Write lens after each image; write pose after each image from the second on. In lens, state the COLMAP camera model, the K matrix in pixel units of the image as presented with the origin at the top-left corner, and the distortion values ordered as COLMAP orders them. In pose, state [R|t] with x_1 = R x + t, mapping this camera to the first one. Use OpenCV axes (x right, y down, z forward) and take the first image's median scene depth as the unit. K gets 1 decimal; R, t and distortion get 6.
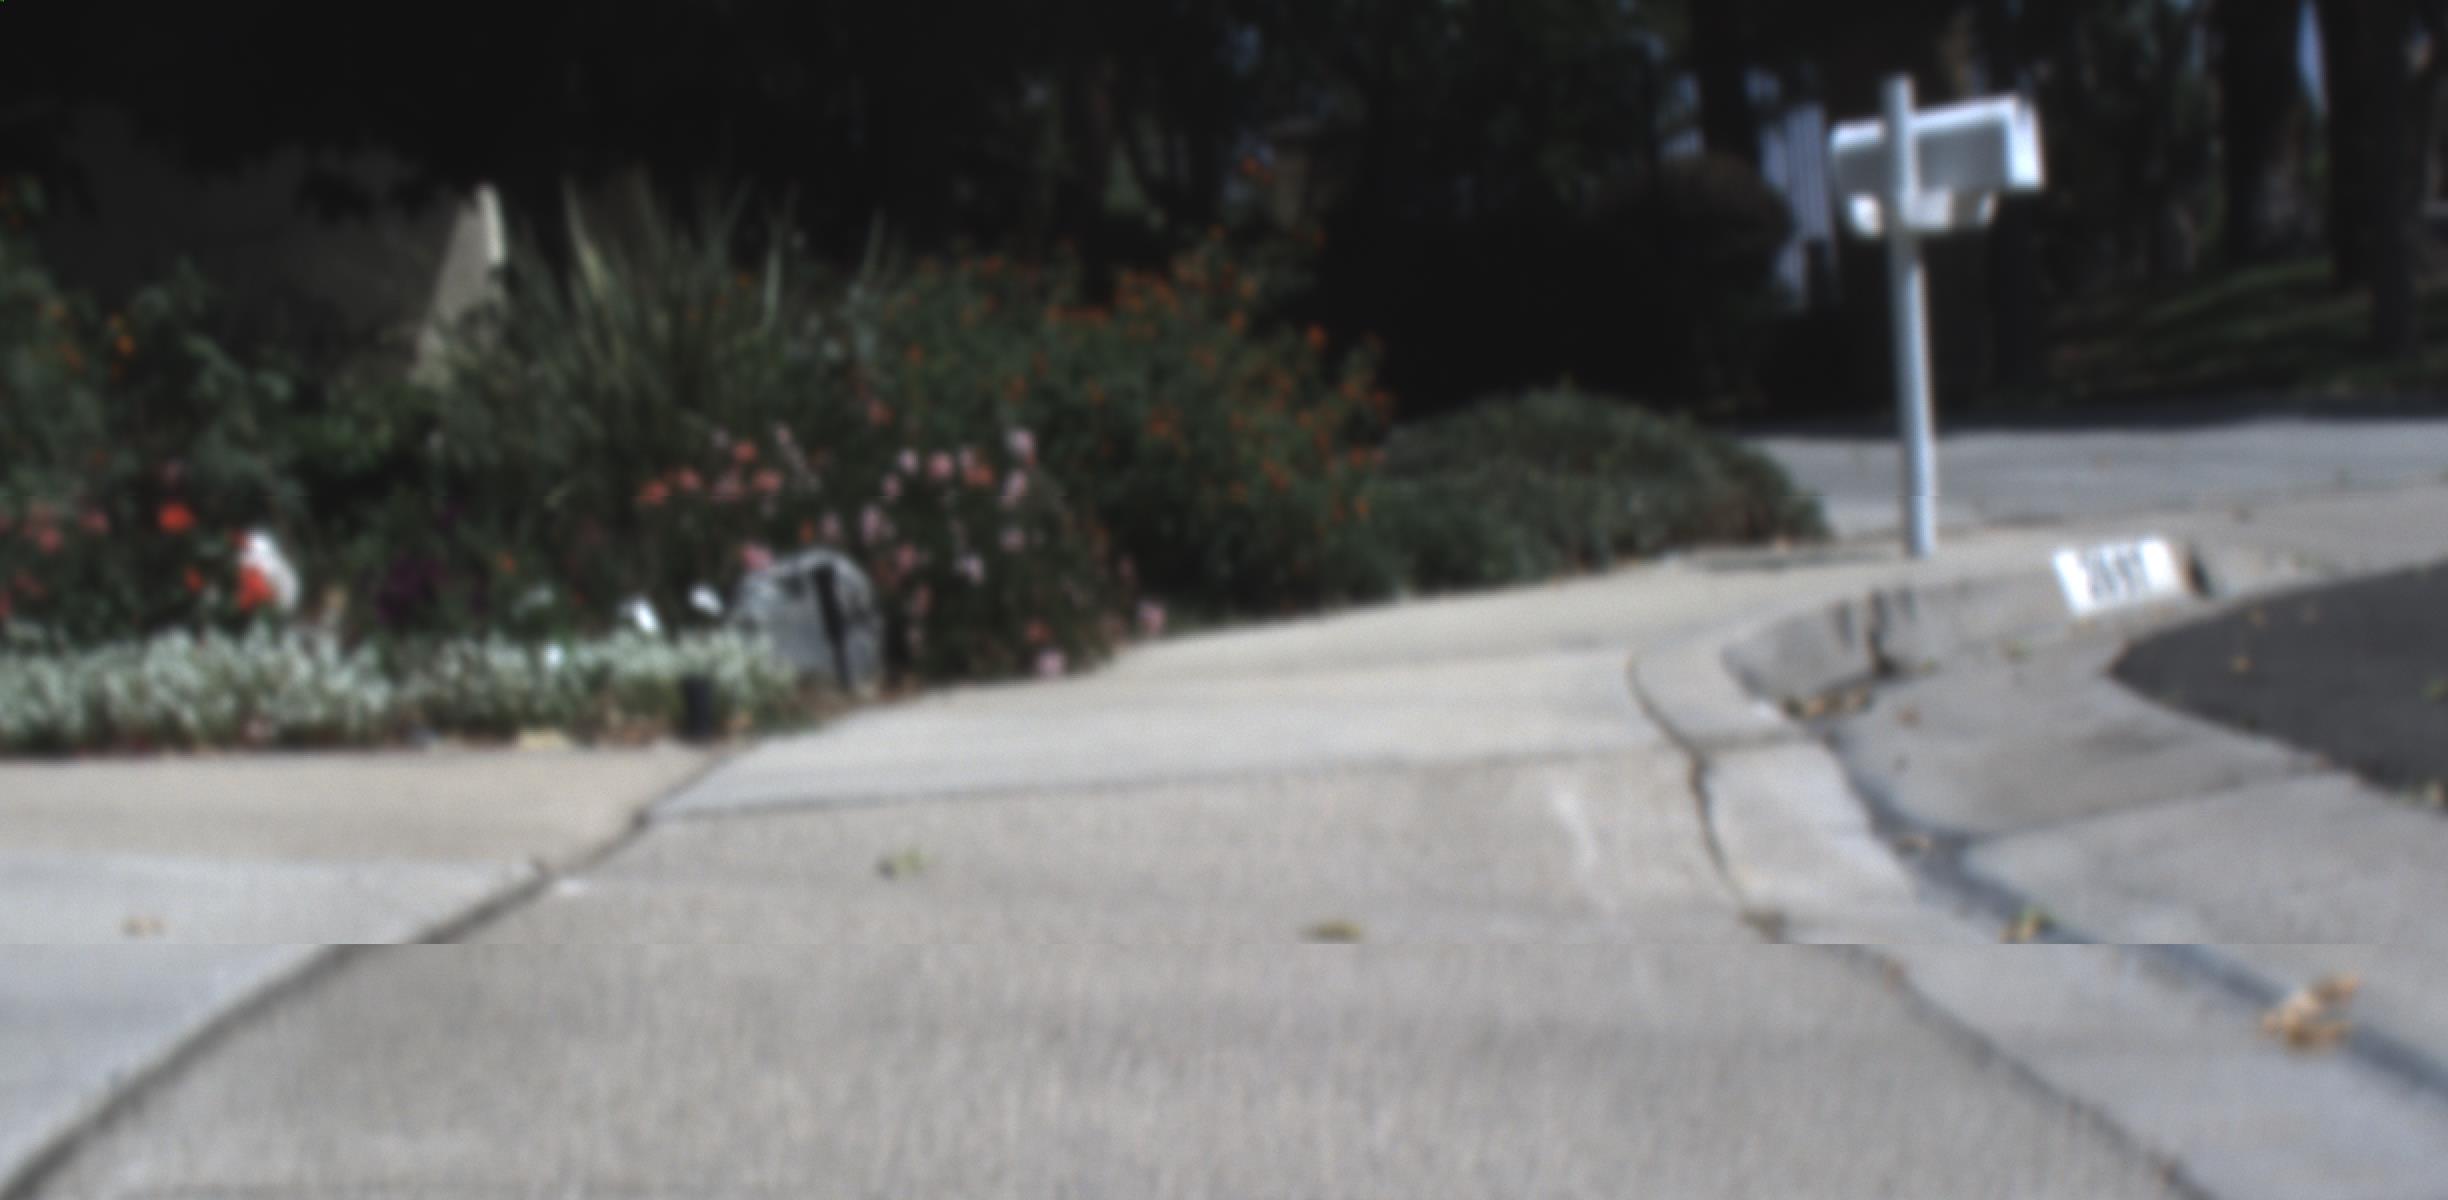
lens RADIAL K [[6511.6, 0, 1224.0], [0, 6511.6, 600.0], [0, 0, 1]] dist [-0.206562, 1.476386]
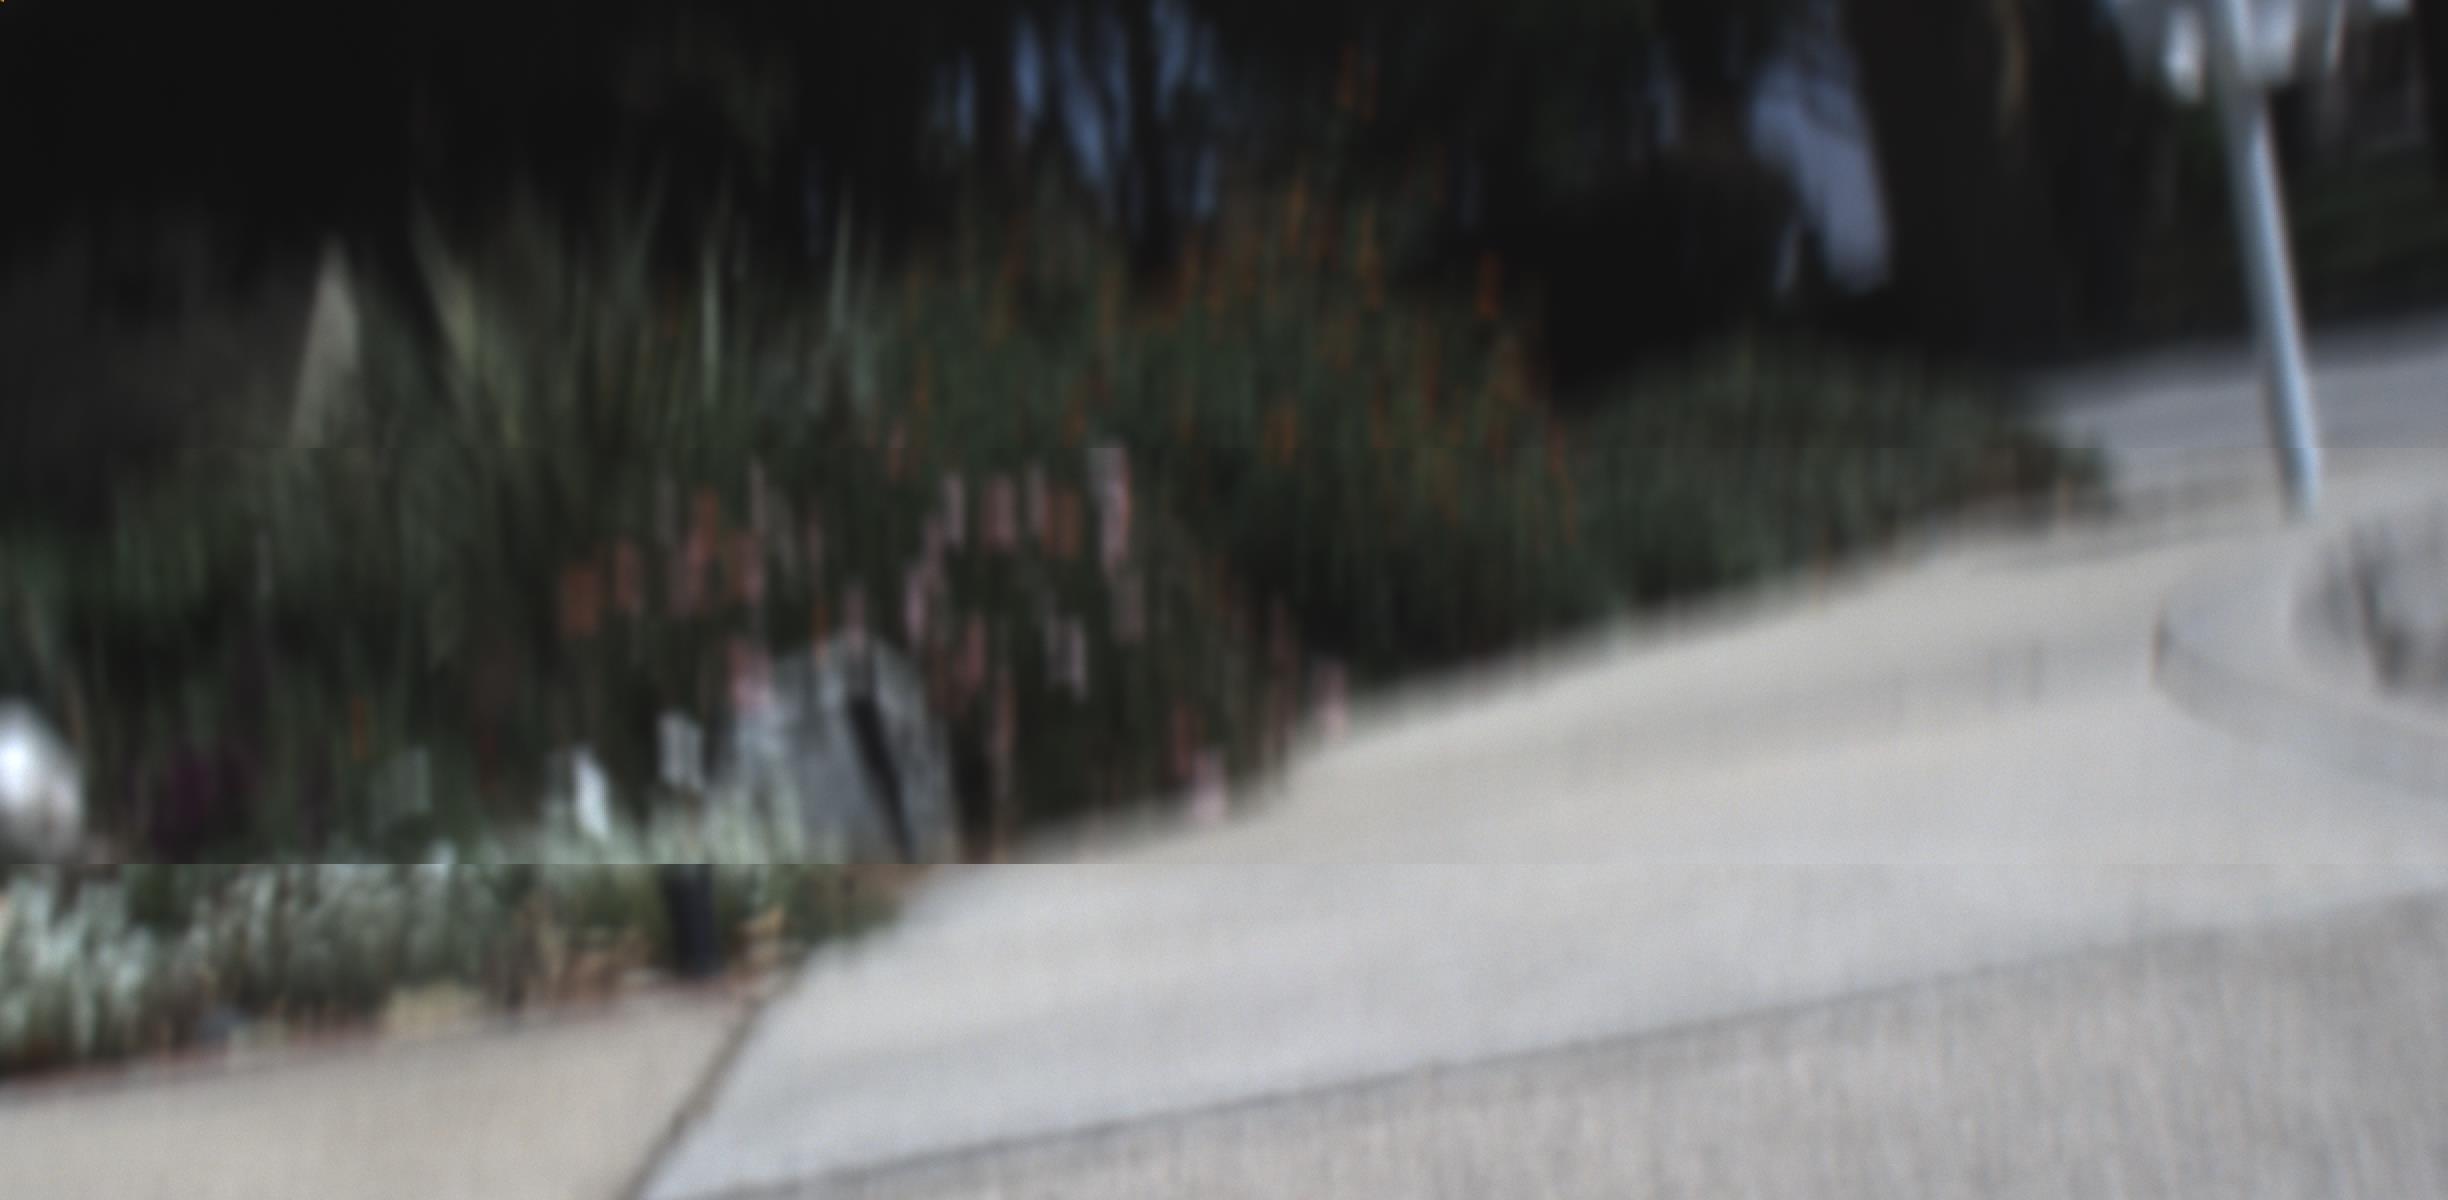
lens RADIAL K [[6511.6, 0, 1224.0], [0, 6511.6, 600.0], [0, 0, 1]] dist [-0.206562, 1.476386]
pose [[0.994585, -0.103210, 0.012174, -0.029373], [0.103400, 0.994509, -0.016110, 0.001274], [-0.010444, 0.017282, 0.999796, 0.324502]]
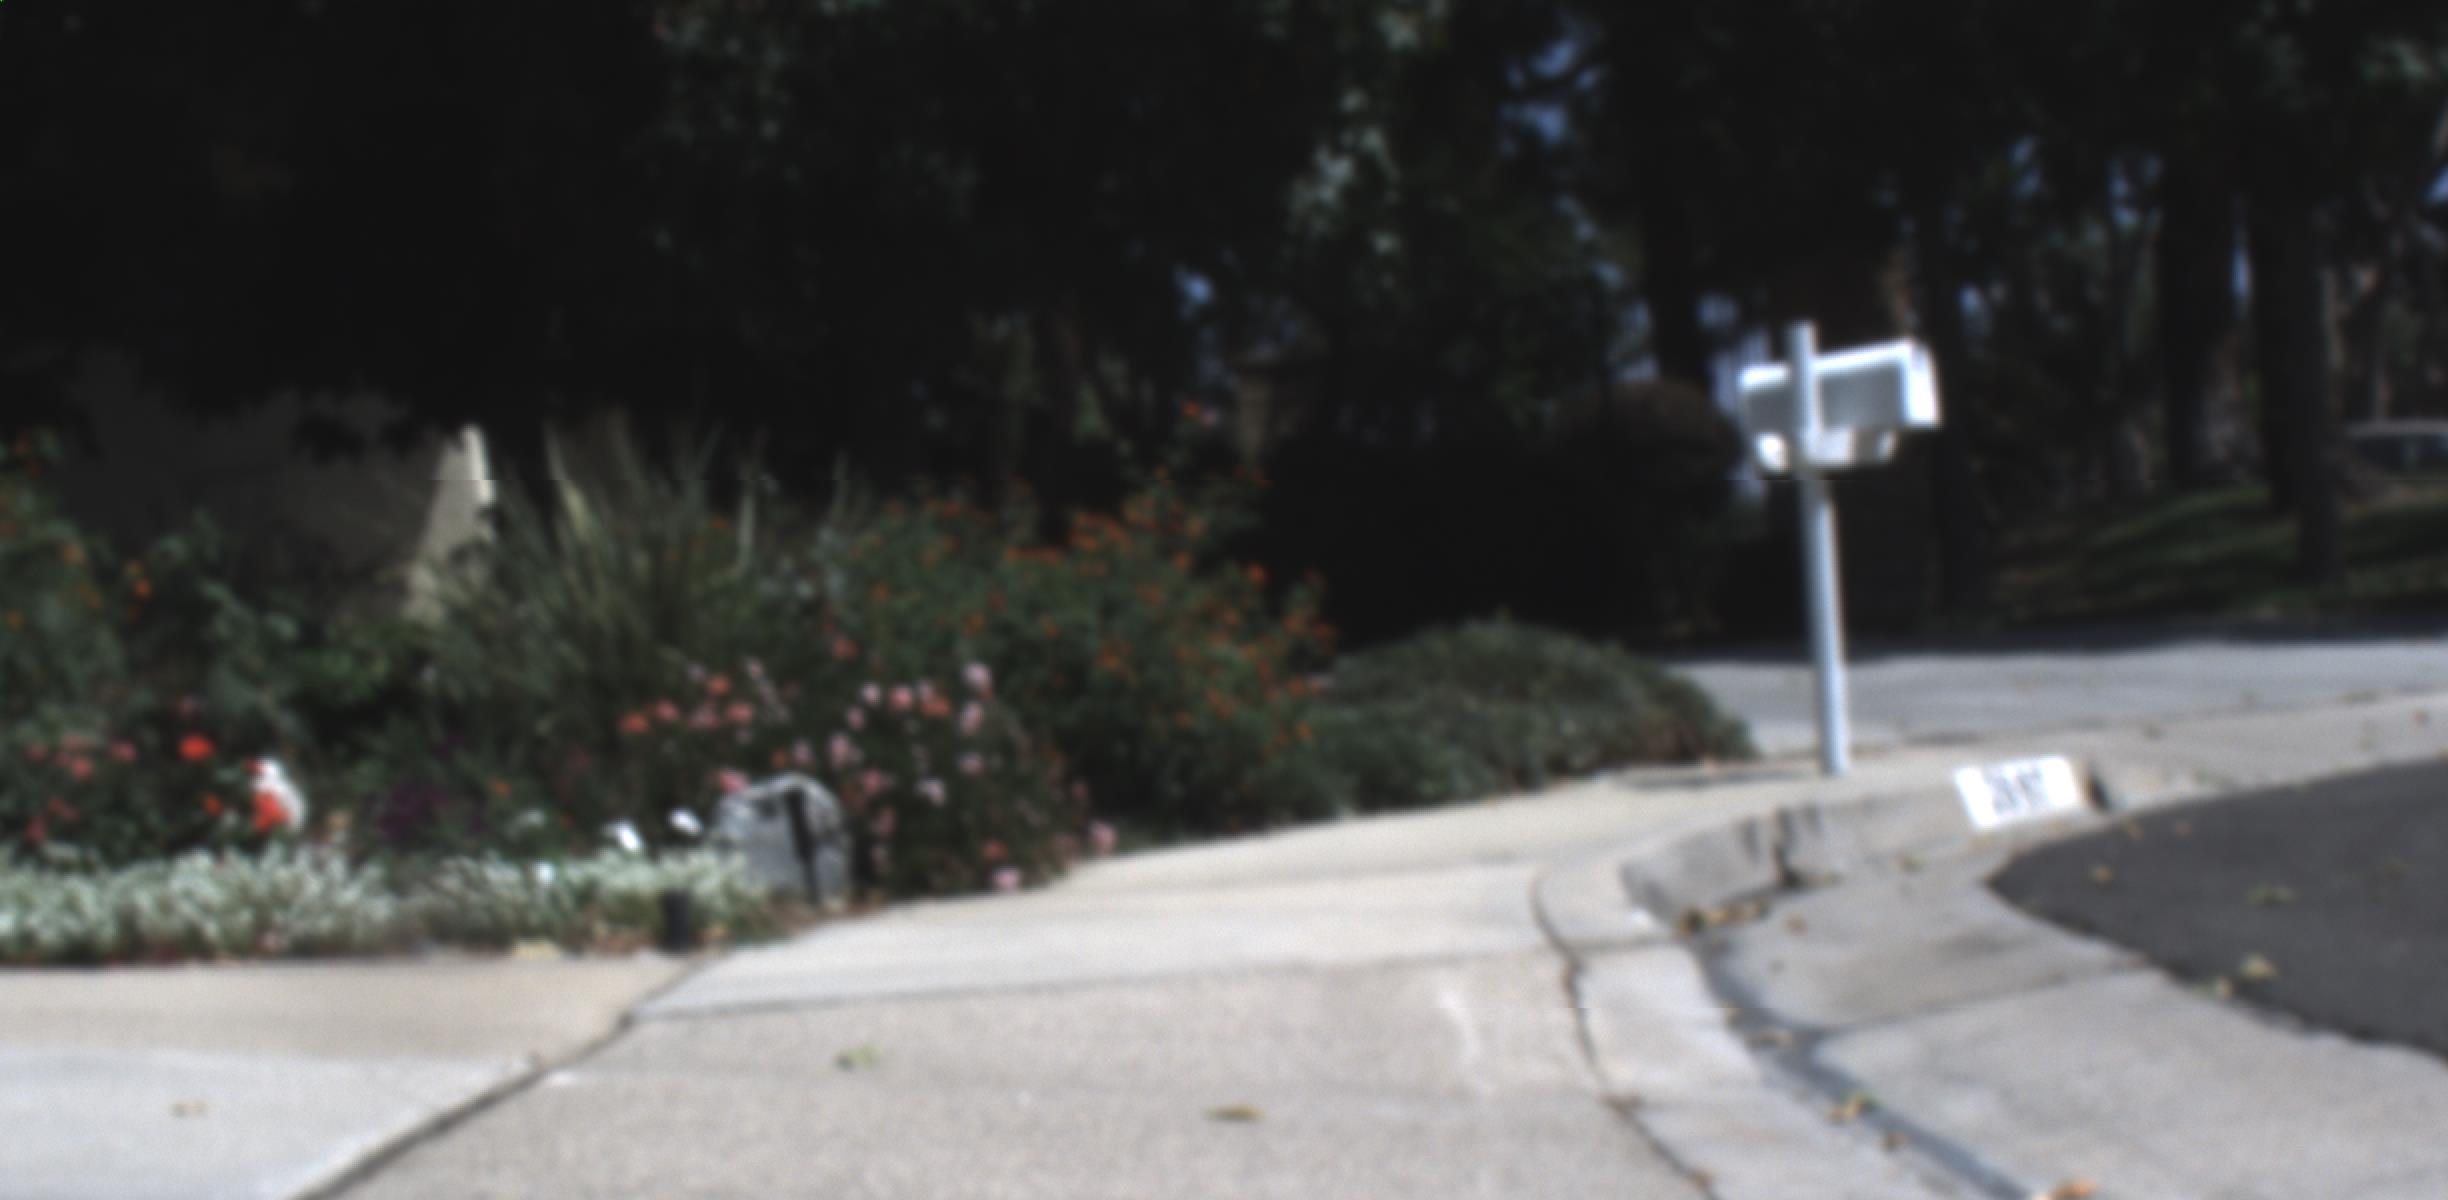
lens RADIAL K [[6511.6, 0, 1224.0], [0, 6511.6, 600.0], [0, 0, 1]] dist [-0.206562, 1.476386]
pose [[0.999991, -0.003380, 0.002751, 0.006308], [0.003470, 0.999429, -0.033606, -0.000186], [-0.002636, 0.033615, 0.999431, -0.071580]]
